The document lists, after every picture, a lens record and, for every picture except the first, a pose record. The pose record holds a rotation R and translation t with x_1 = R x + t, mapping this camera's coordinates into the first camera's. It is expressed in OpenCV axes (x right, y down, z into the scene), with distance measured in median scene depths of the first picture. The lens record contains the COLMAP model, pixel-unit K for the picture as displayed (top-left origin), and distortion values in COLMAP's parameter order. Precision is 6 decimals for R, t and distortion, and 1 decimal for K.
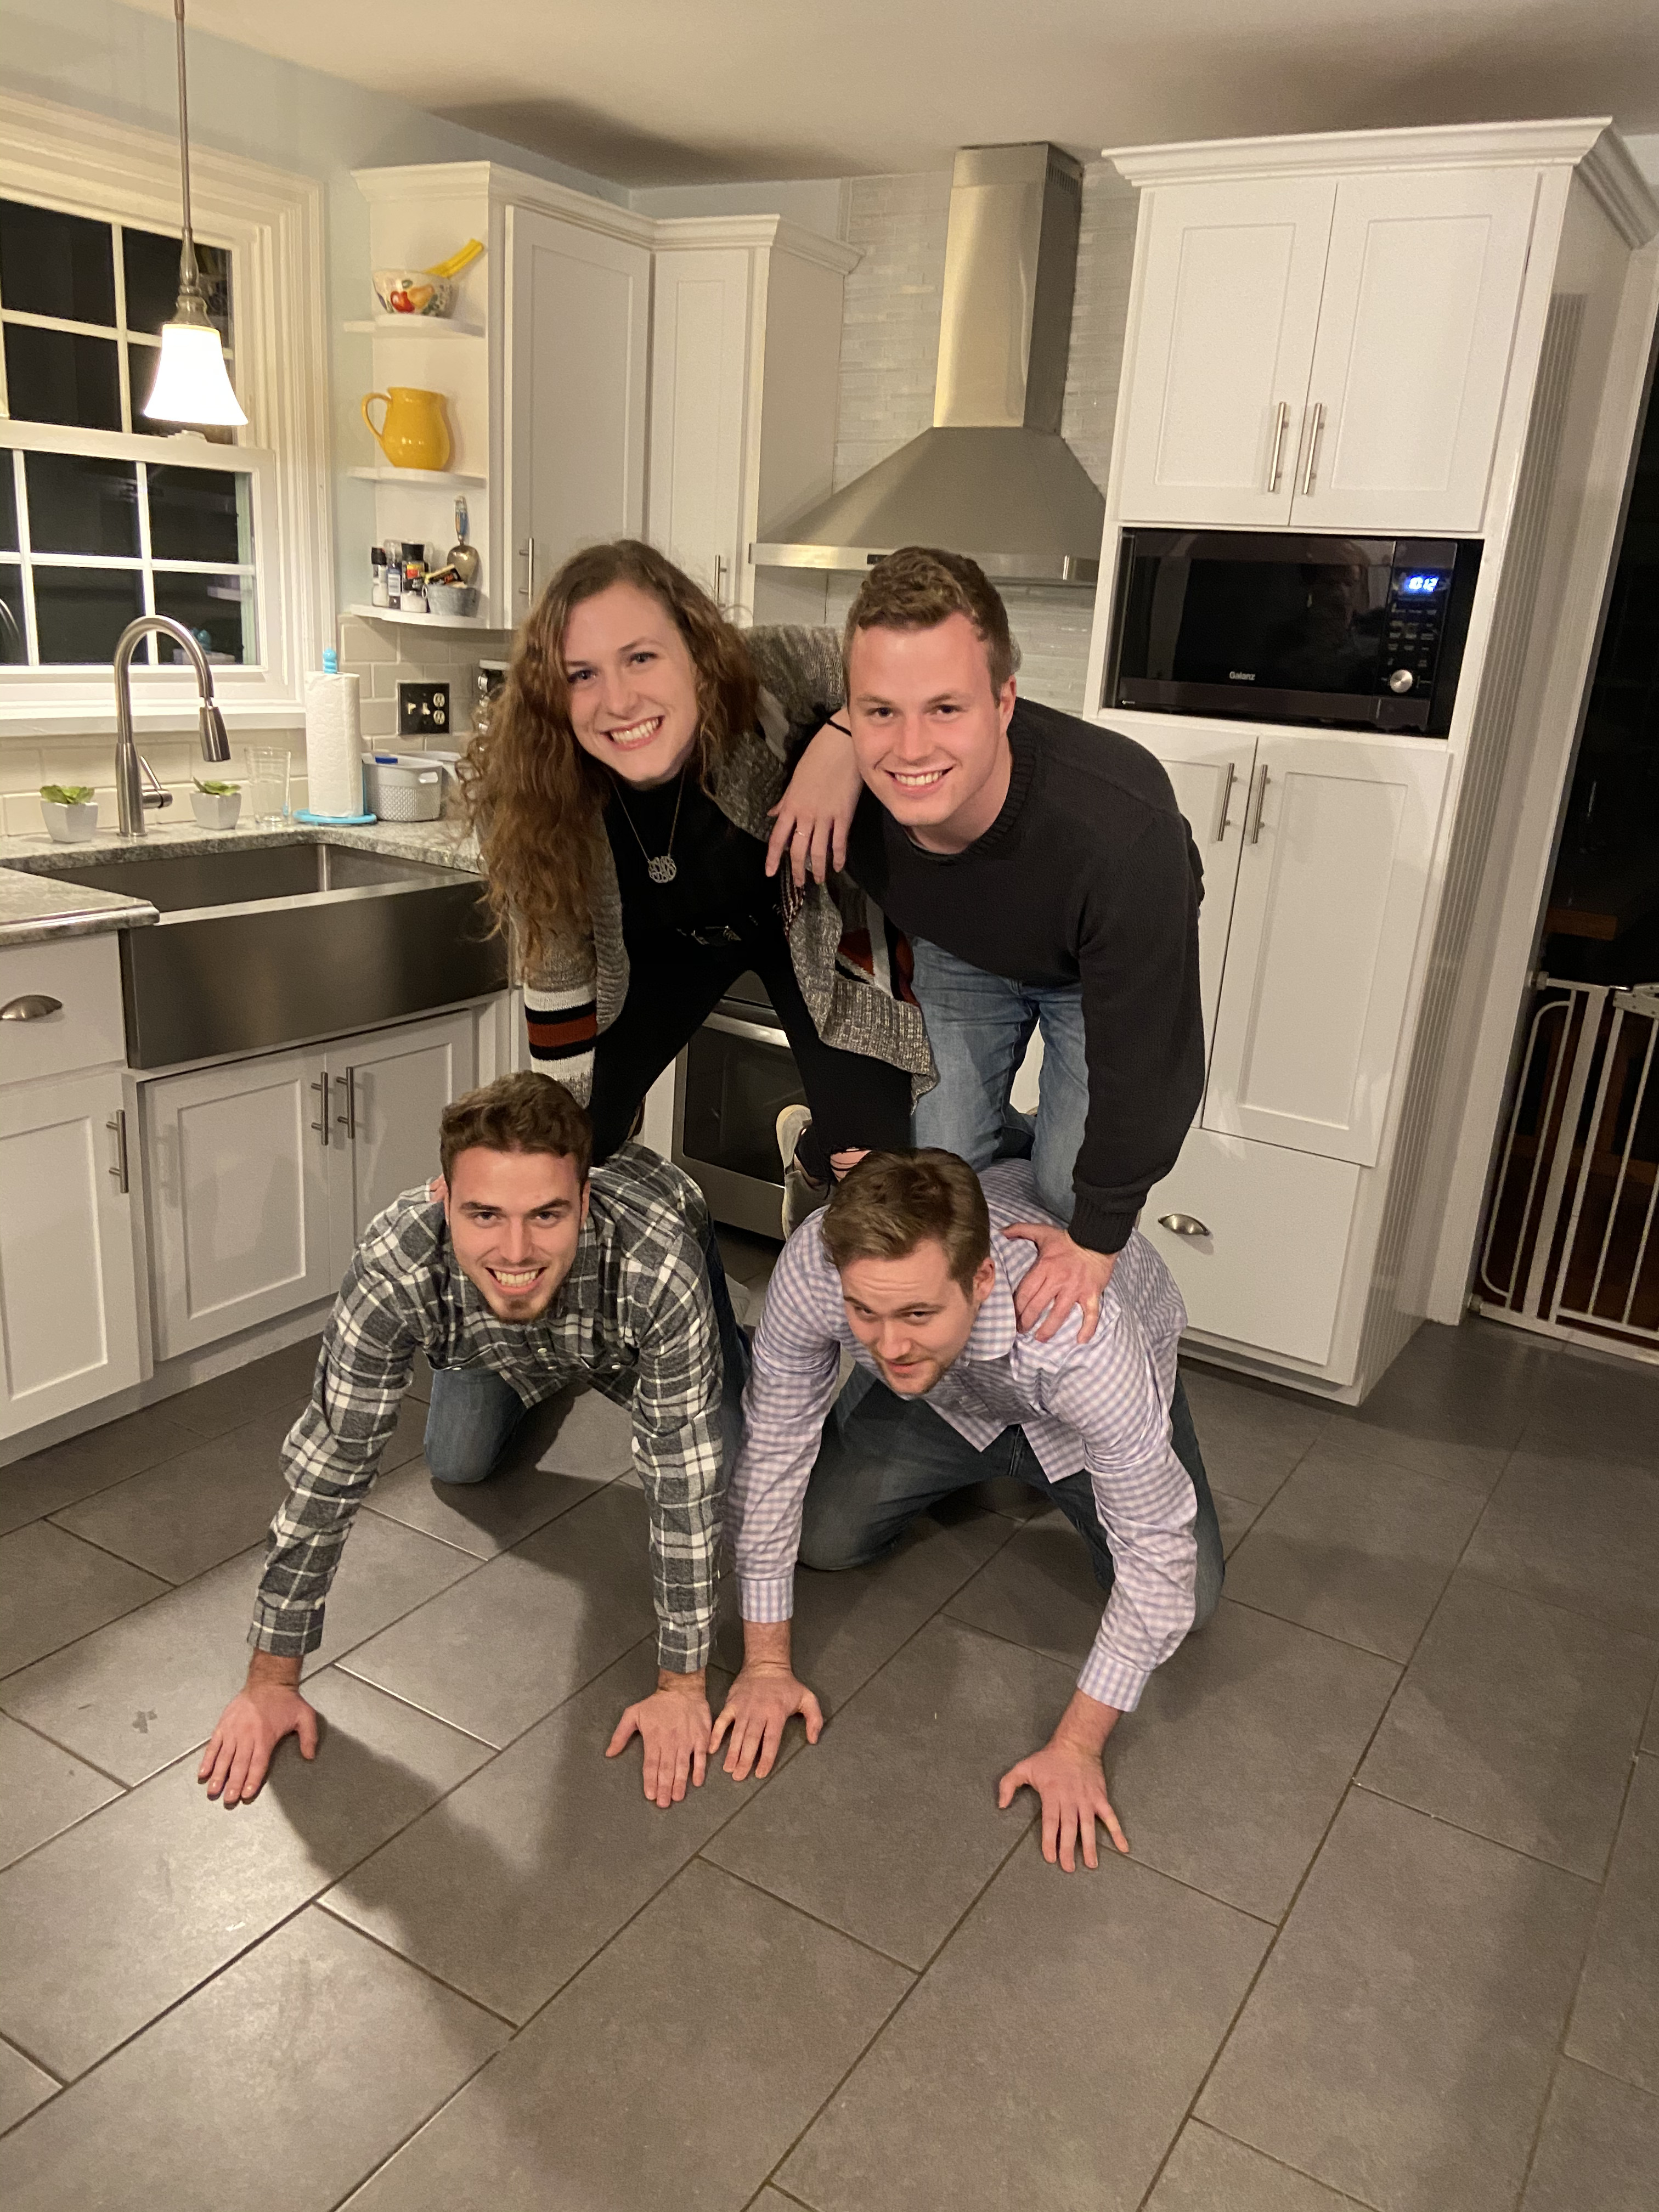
lens RADIAL K [[1682.7, 0, 858.8], [0, 1682.7, 1113.5], [0, 0, 1]] dist [0.140004, -0.177912]
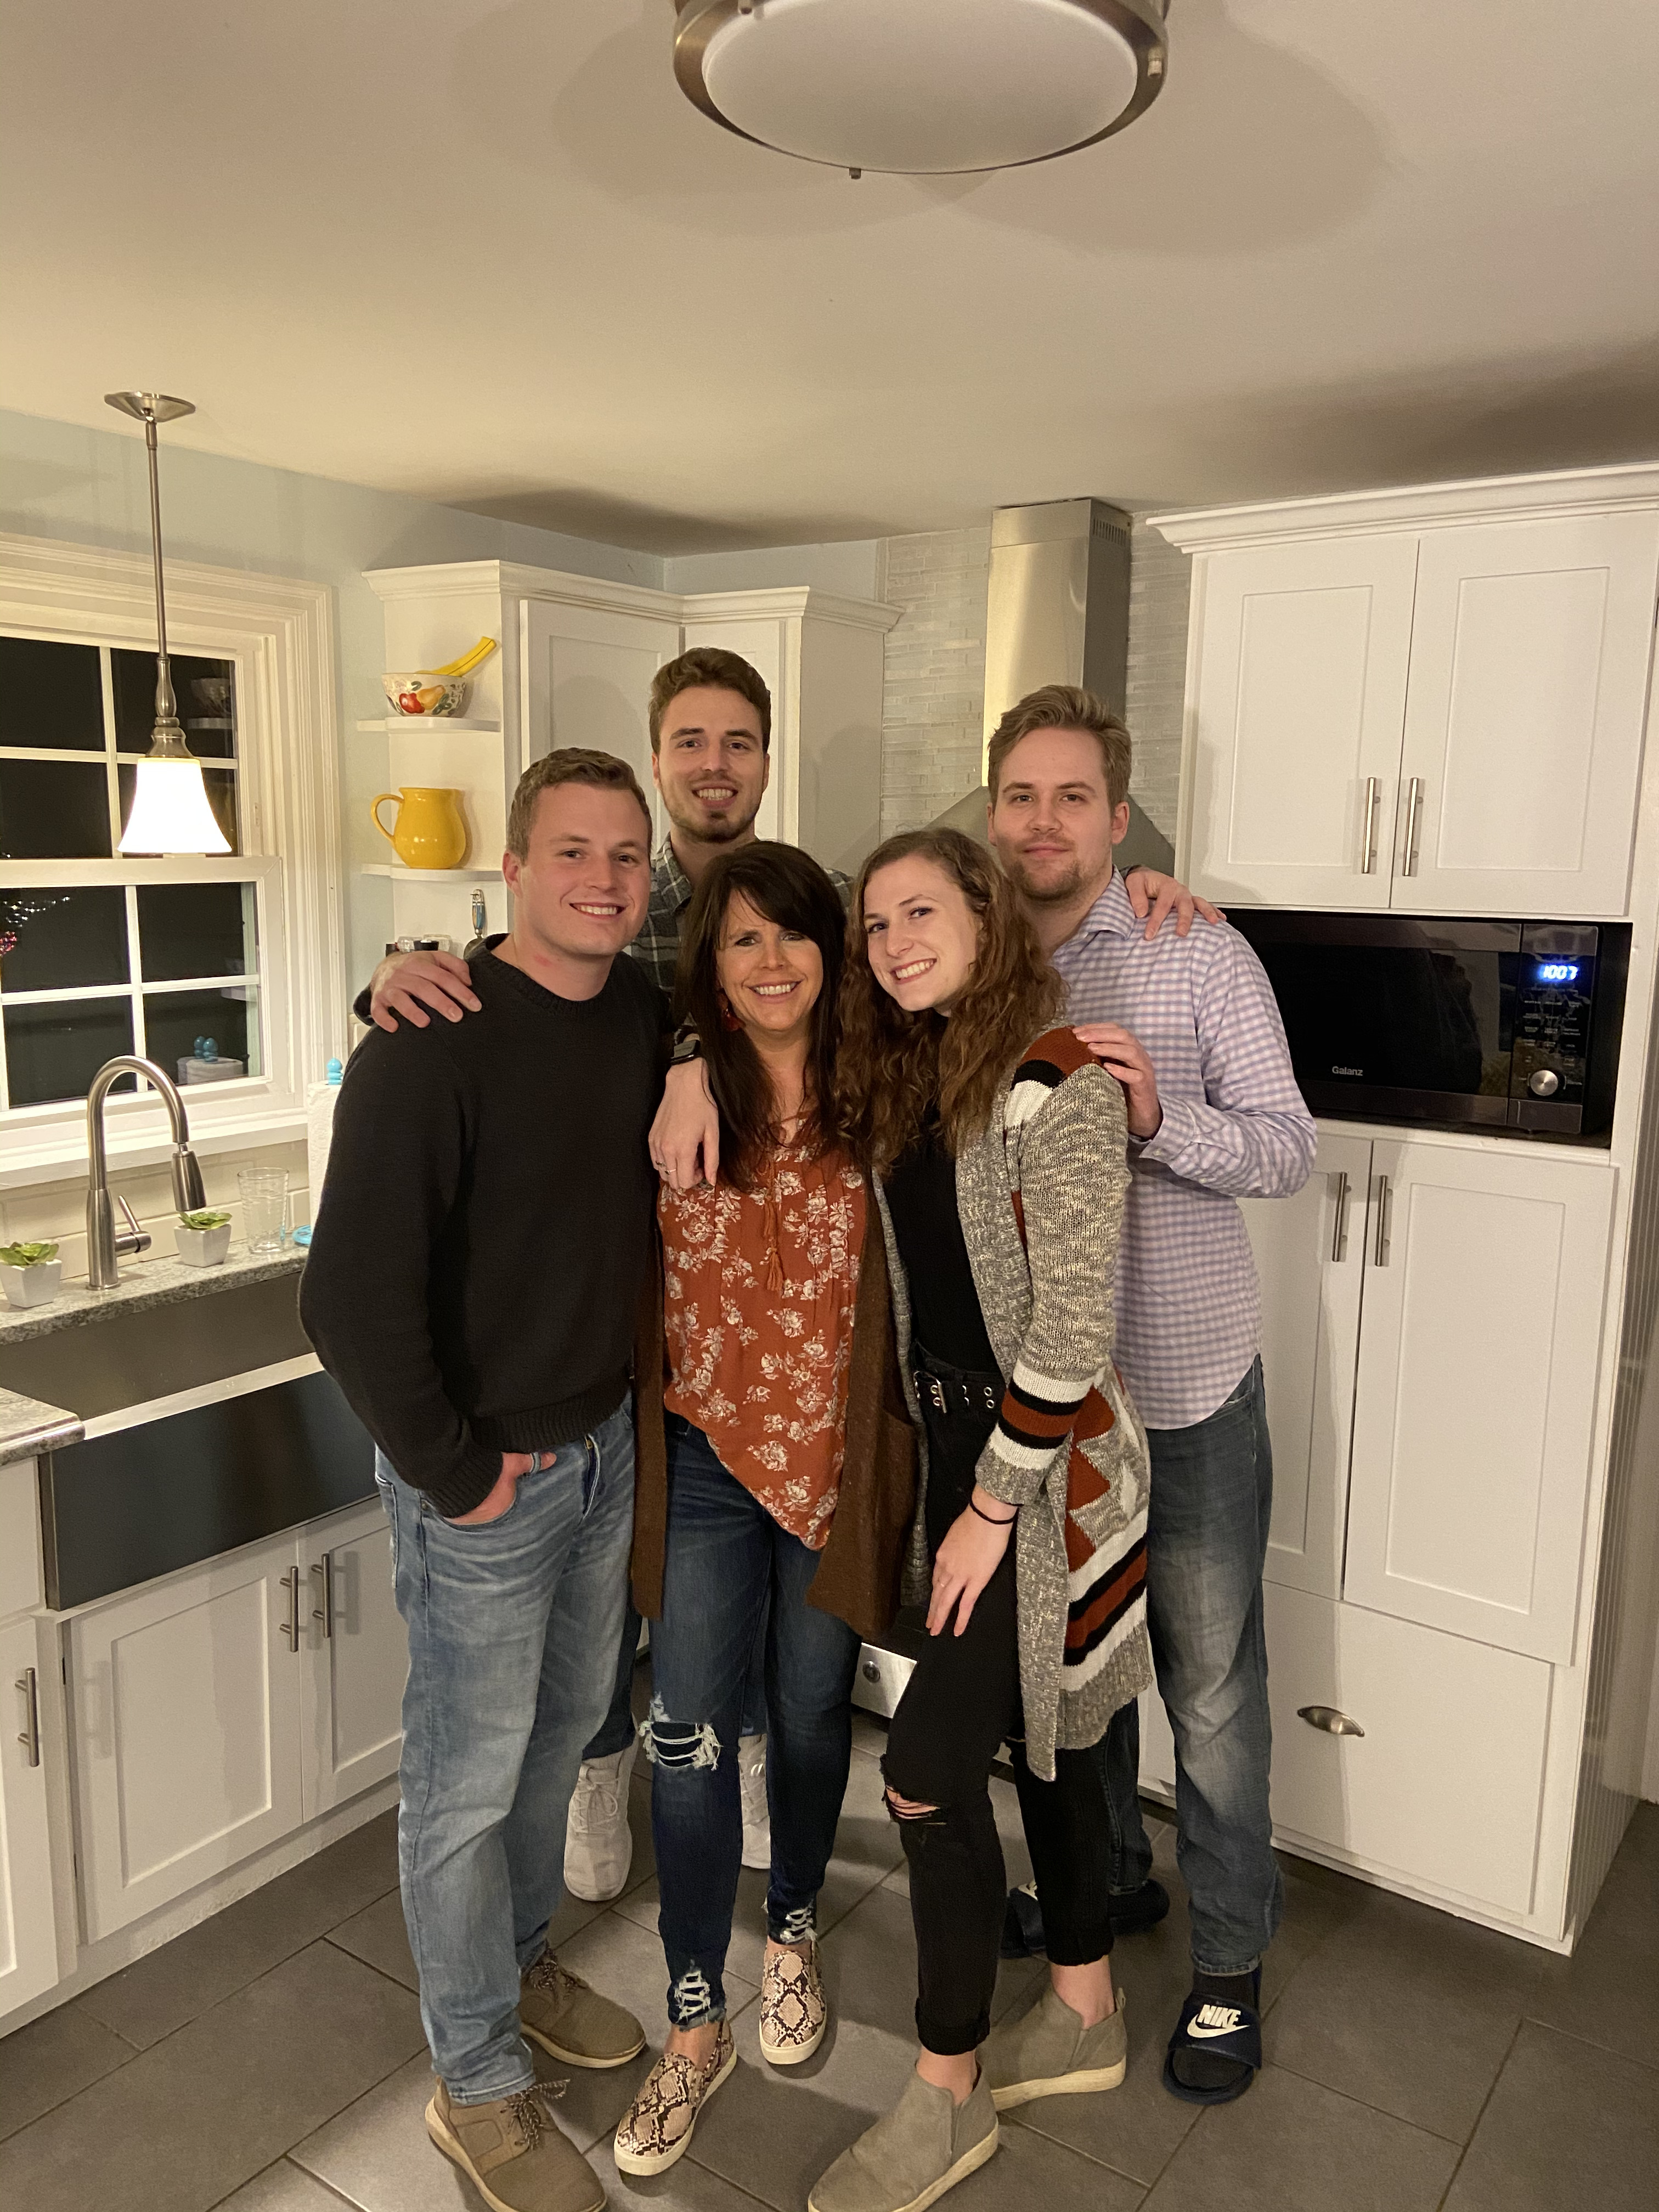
lens RADIAL K [[1672.9, 0, 830.7], [0, 1672.9, 1100.2], [0, 0, 1]] dist [0.143719, -0.169305]
pose [[0.996110, -0.039195, -0.078925, 0.030525], [0.027832, 0.989725, -0.140248, -0.119263], [0.083611, 0.137506, 0.986966, 0.130891]]
